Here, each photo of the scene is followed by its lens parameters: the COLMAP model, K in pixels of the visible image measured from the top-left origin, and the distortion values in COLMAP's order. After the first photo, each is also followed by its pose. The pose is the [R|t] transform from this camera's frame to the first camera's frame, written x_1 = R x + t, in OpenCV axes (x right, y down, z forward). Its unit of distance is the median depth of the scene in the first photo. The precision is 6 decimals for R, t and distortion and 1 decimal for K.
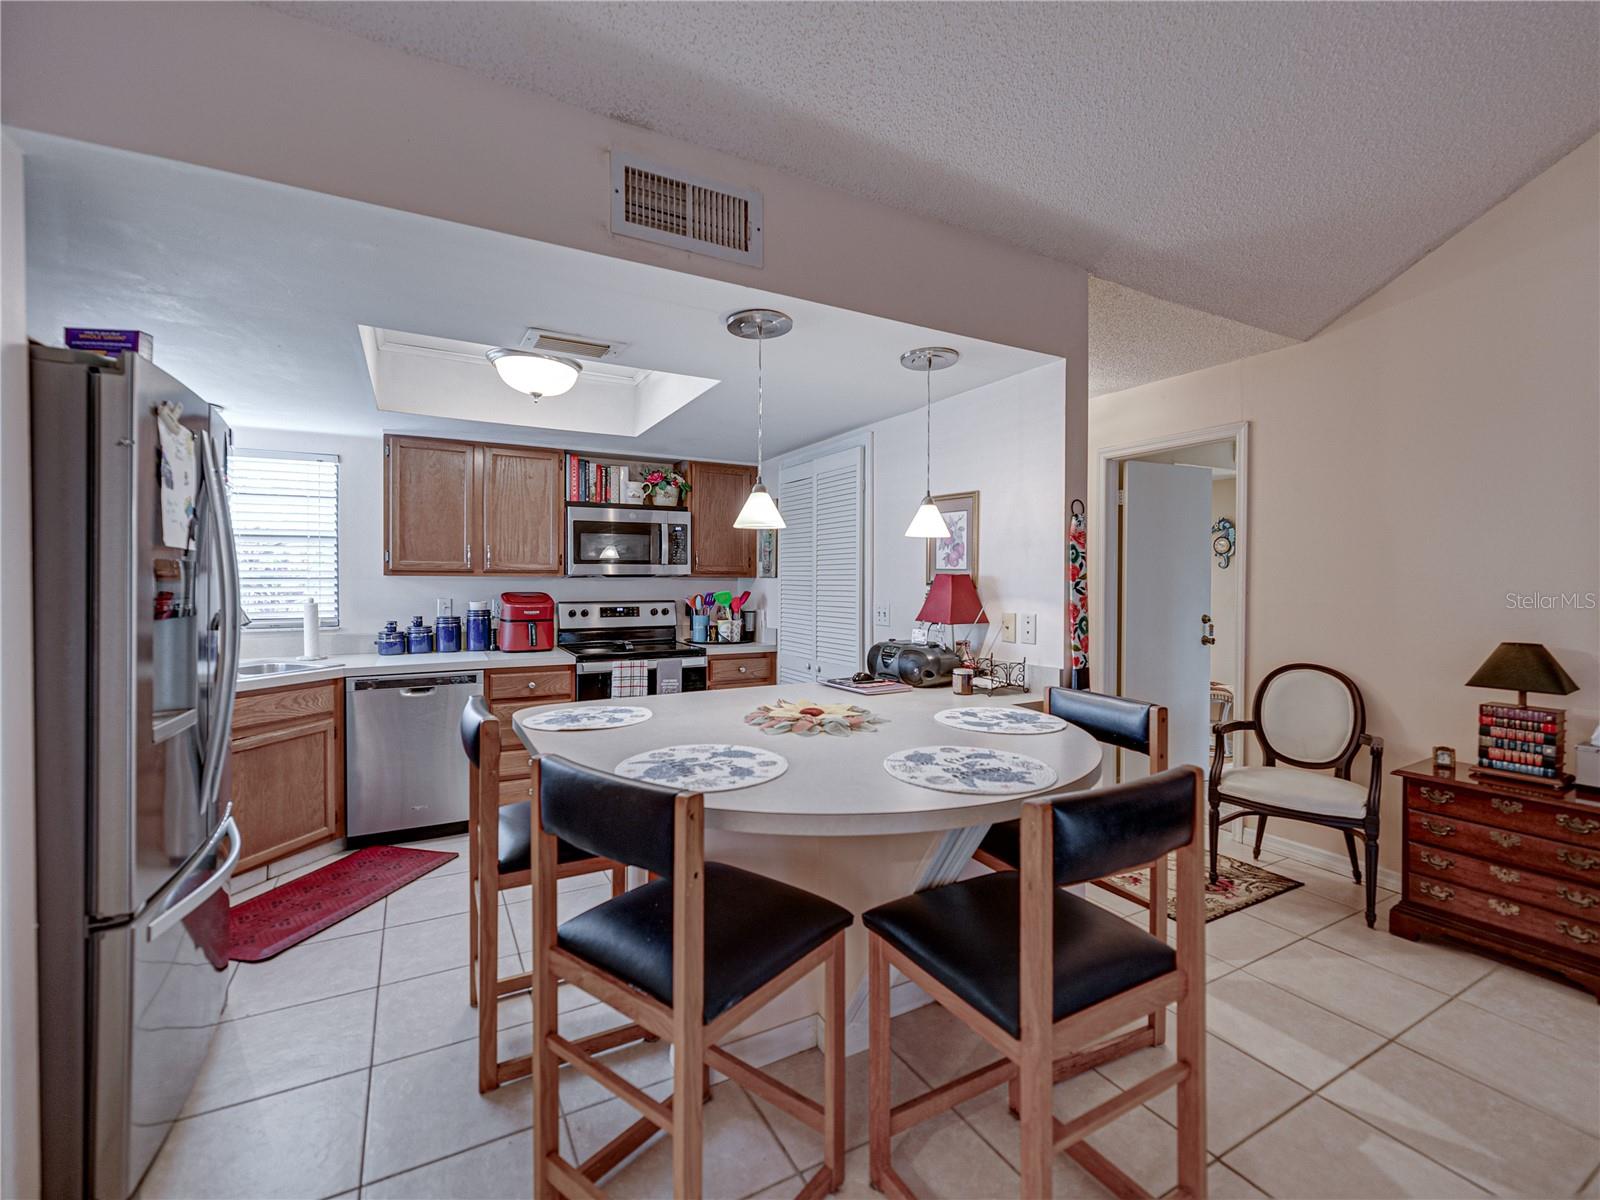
lens RADIAL K [[700.4, 0, 802.8], [0, 700.4, 588.9], [0, 0, 1]] dist [0.000370, -0.000446]
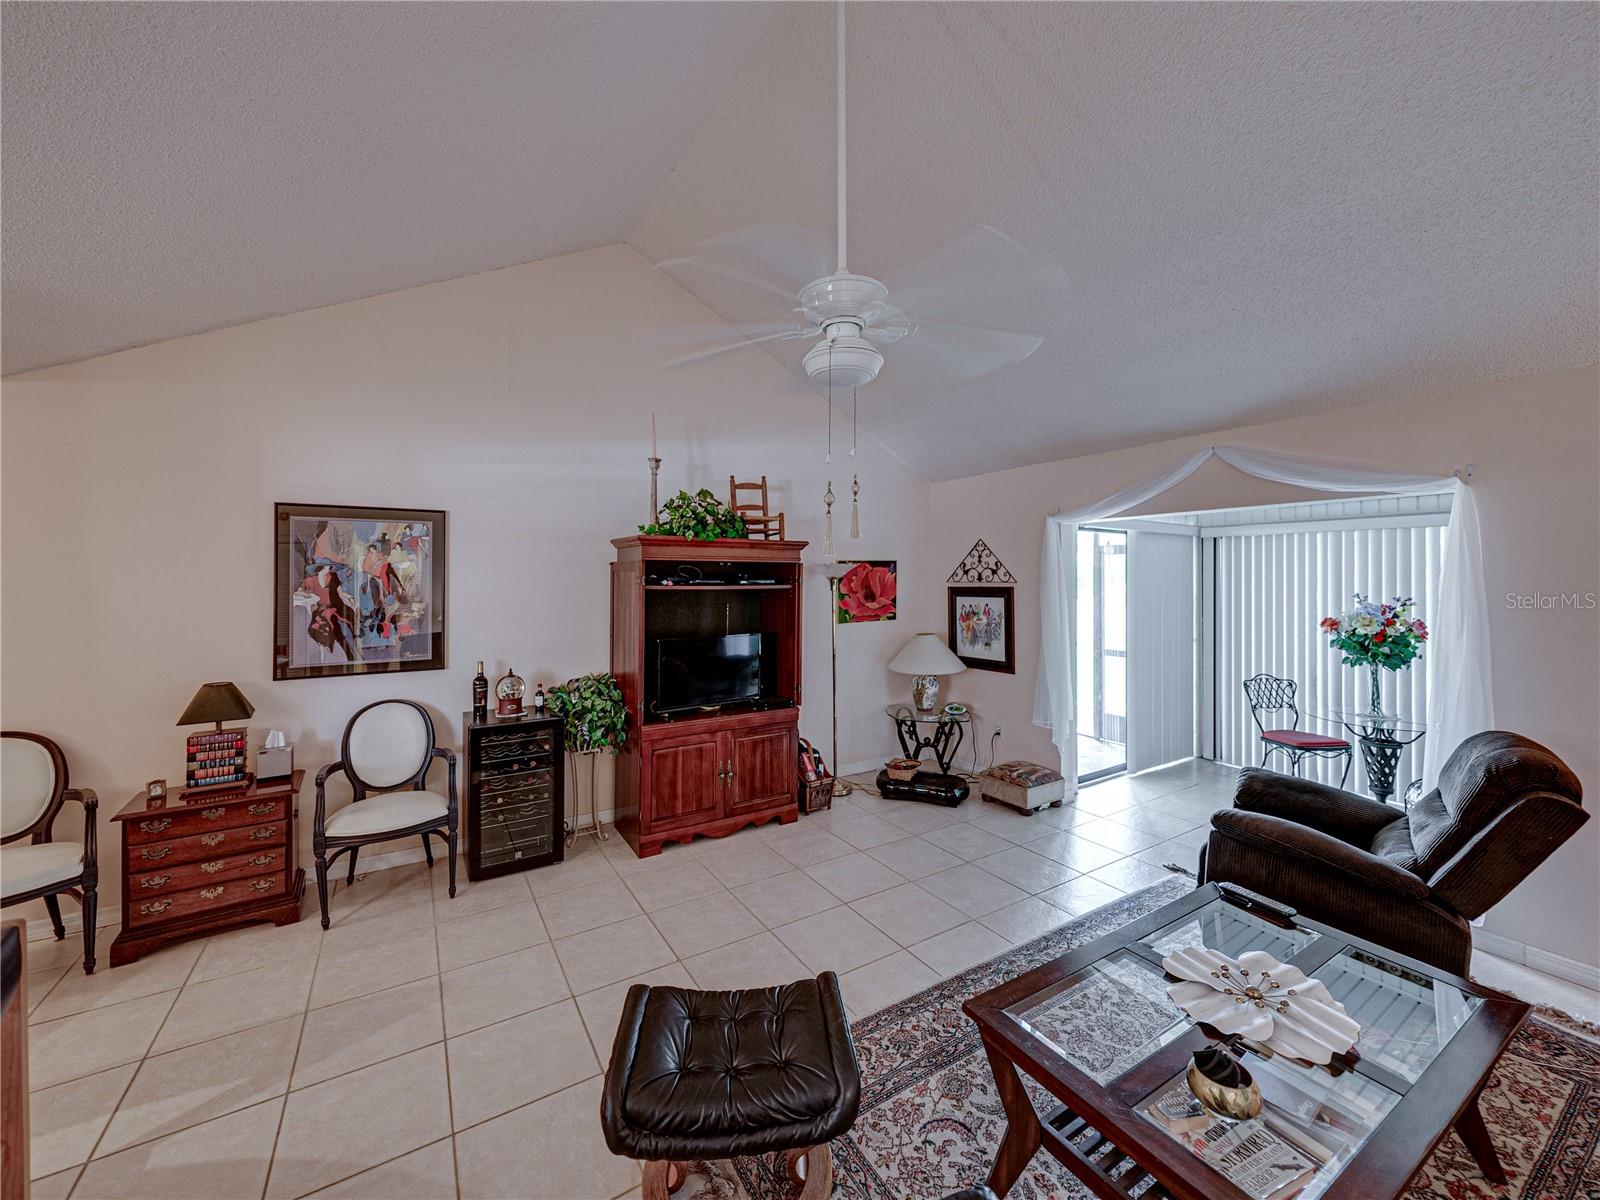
lens RADIAL K [[623.7, 0, 791.1], [0, 623.7, 574.7], [0, 0, 1]] dist [-0.001272, 0.000257]
pose [[-0.046272, 0.000858, 0.998929, -0.122932], [0.012010, 0.999928, -0.000303, -0.073804], [-0.998857, 0.011983, -0.046279, -0.013672]]
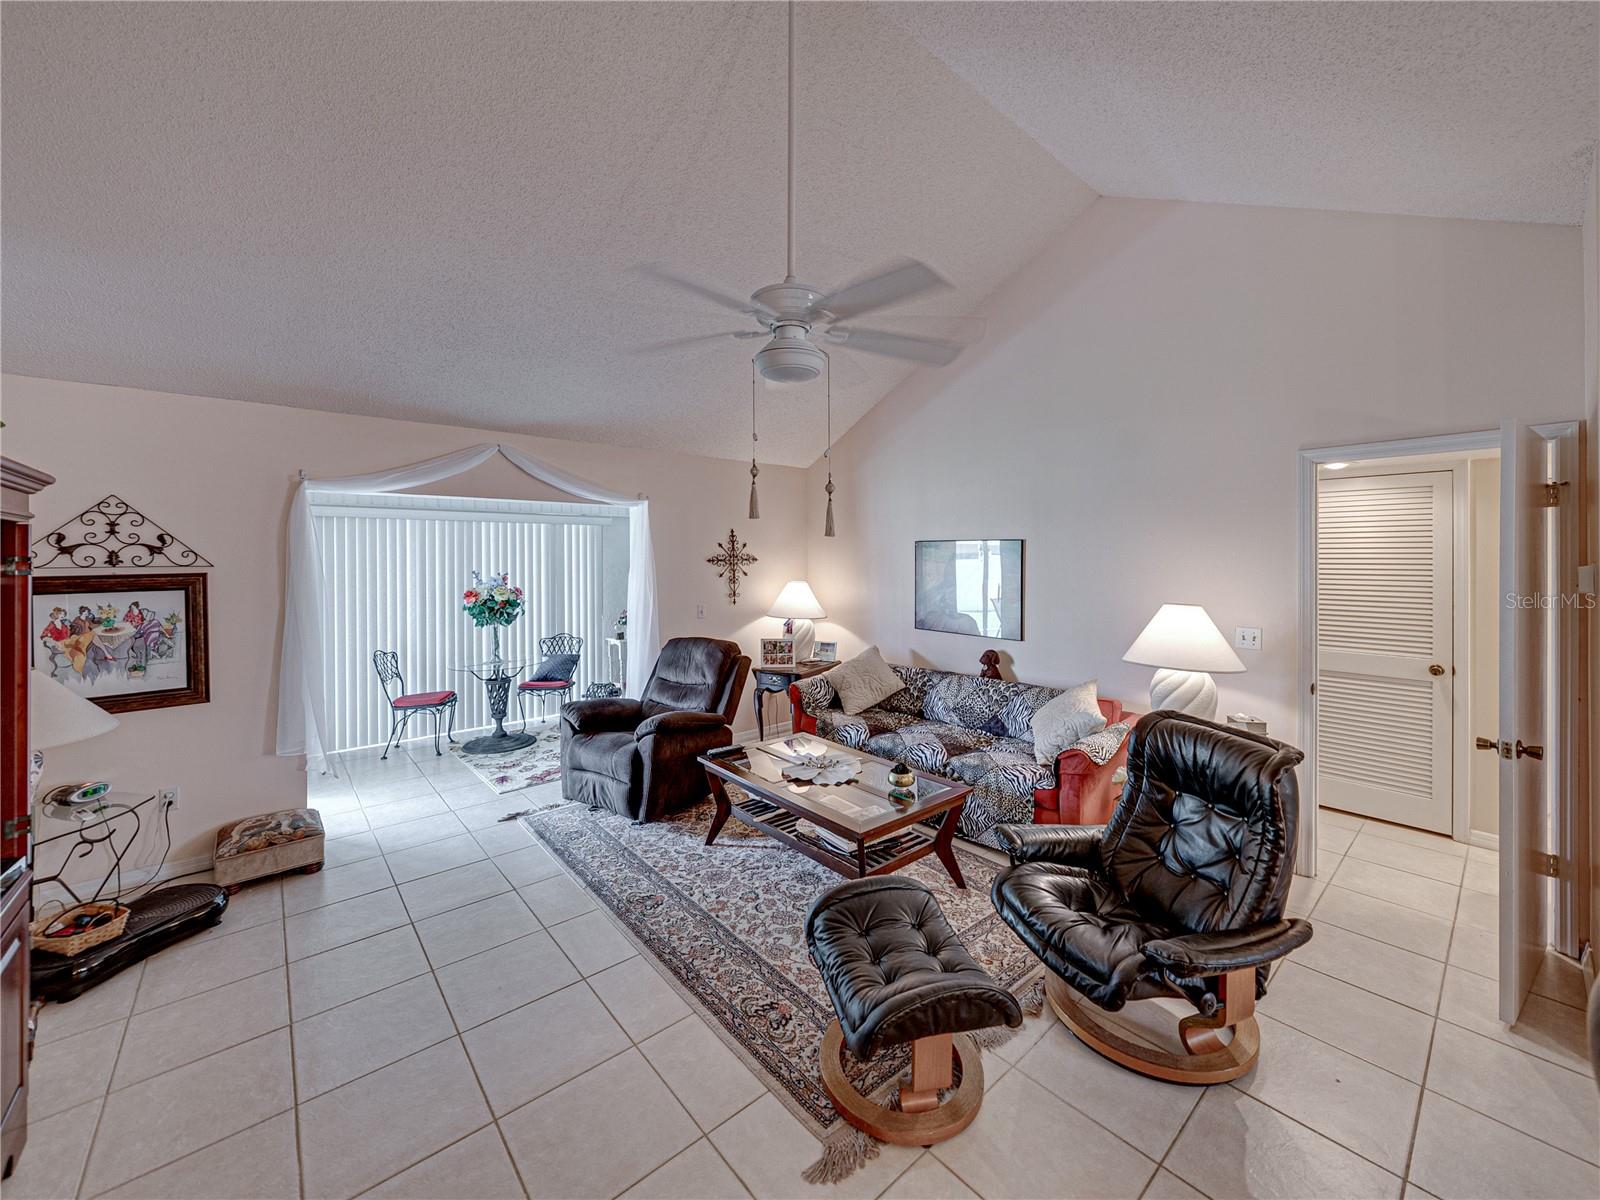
lens RADIAL K [[623.7, 0, 803.2], [0, 623.7, 562.7], [0, 0, 1]] dist [-0.001272, 0.000257]
pose [[-0.977203, 0.002504, -0.212292, 0.486501], [-0.001526, 0.999822, 0.018817, -0.075300], [0.212301, 0.018712, -0.977025, 0.468443]]
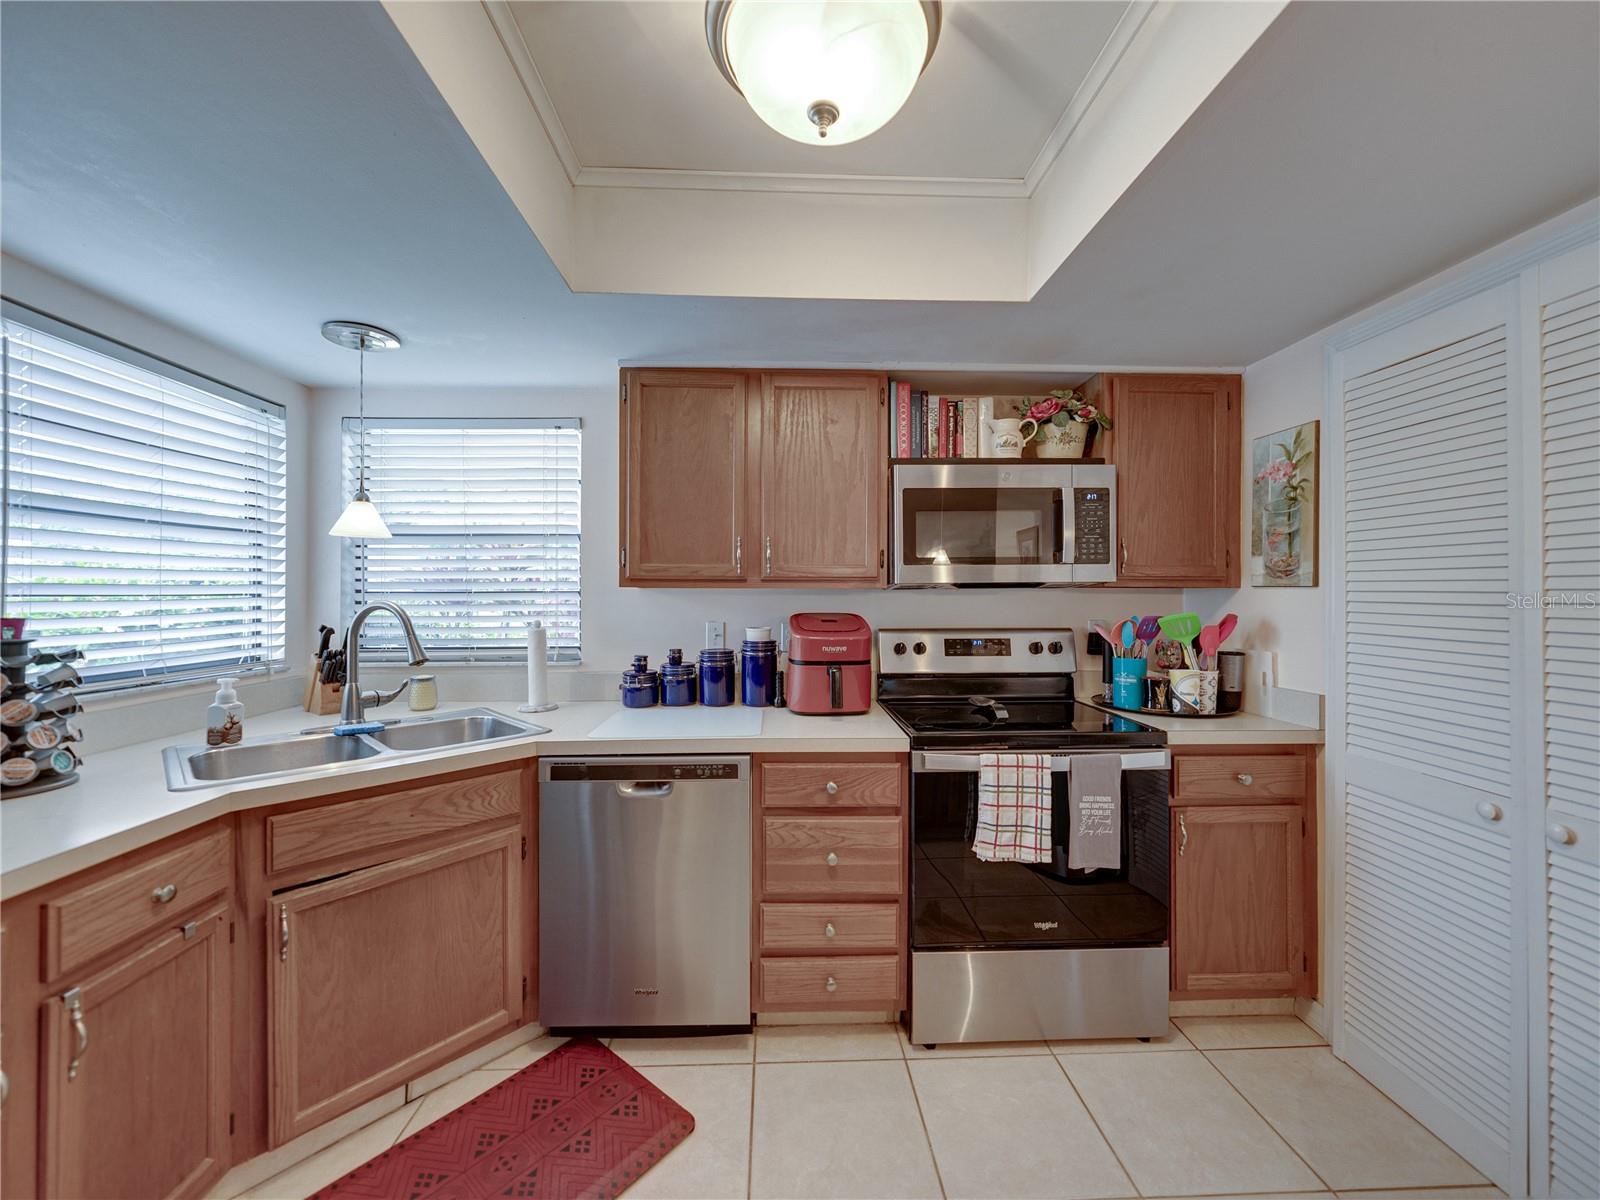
lens RADIAL K [[623.7, 0, 793.1], [0, 623.7, 589.2], [0, 0, 1]] dist [-0.001272, 0.000257]
pose [[0.891648, -0.007162, -0.452674, -0.187522], [-0.002858, 0.999766, -0.021446, -0.004872], [0.452721, 0.020415, 0.891418, 0.534728]]
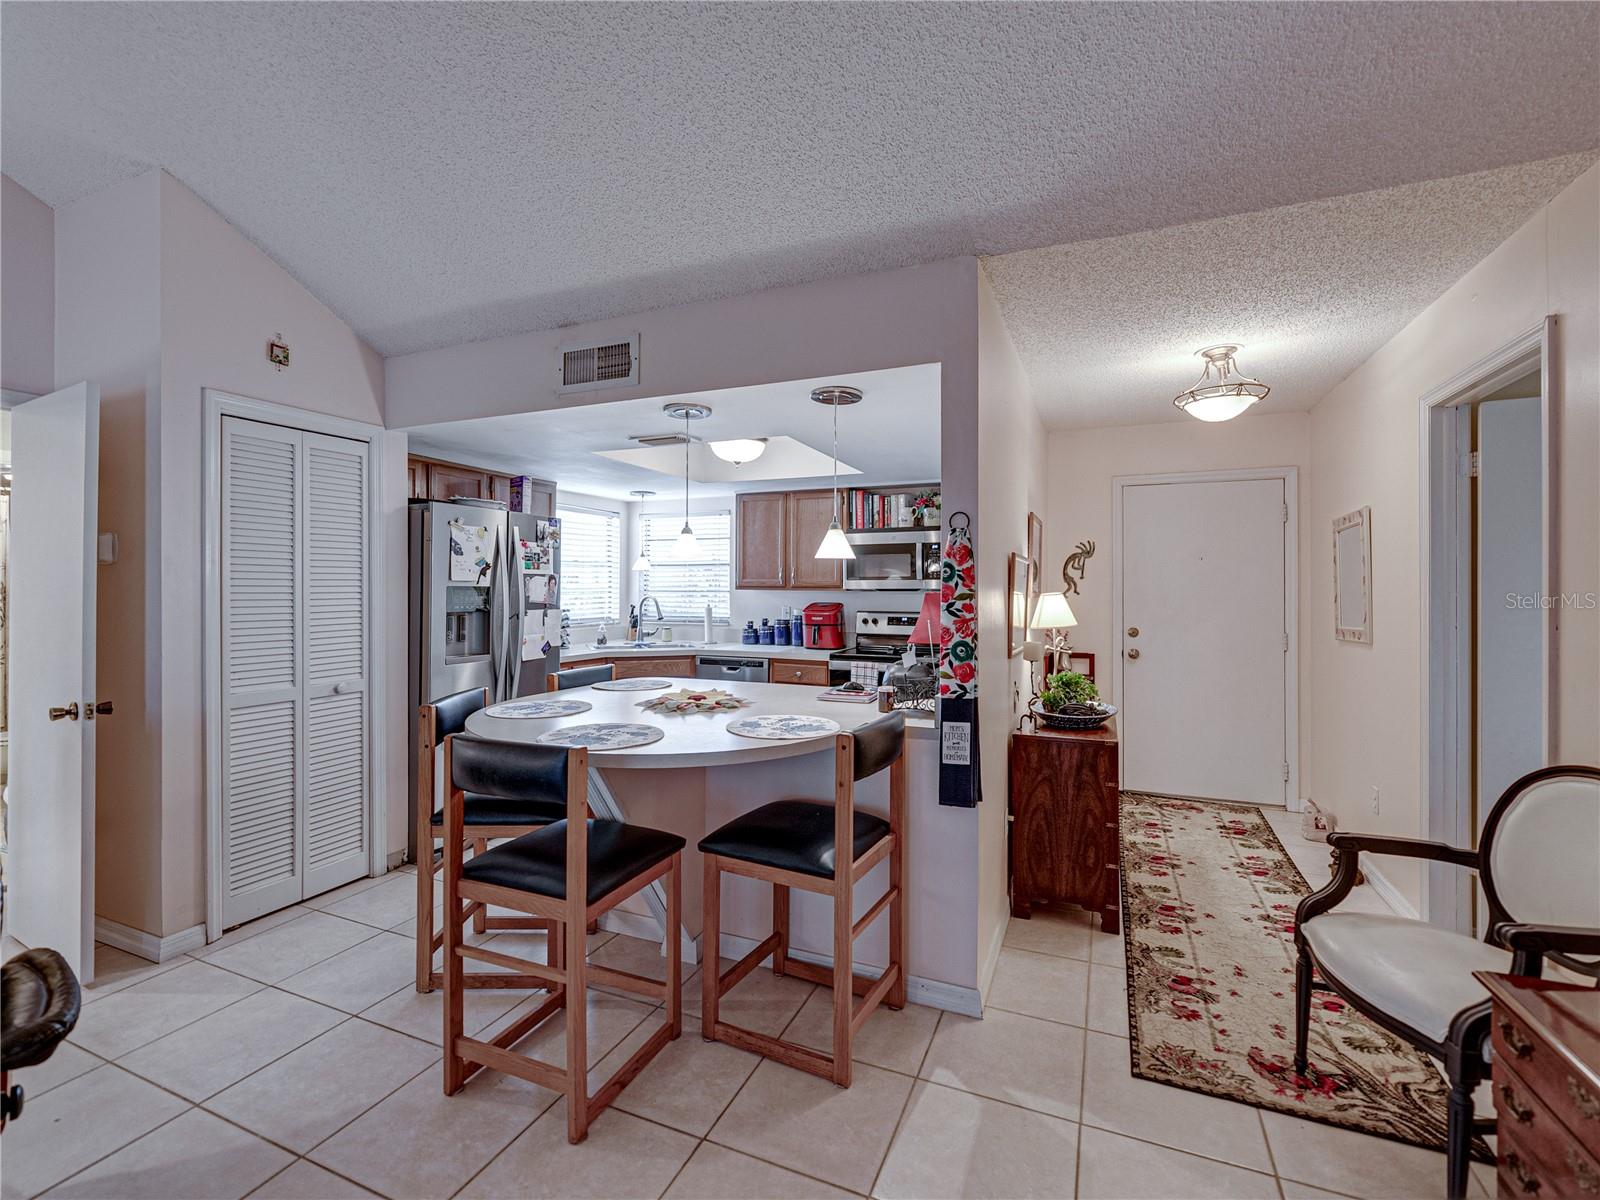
lens RADIAL K [[717.6, 0, 807.2], [0, 717.6, 583.1], [0, 0, 1]] dist [0.001747, -0.000752]
pose [[0.617899, -0.003629, -0.786249, 0.651043], [-0.011654, 0.999837, -0.013773, -0.013448], [0.786171, 0.017673, 0.617757, 0.176041]]
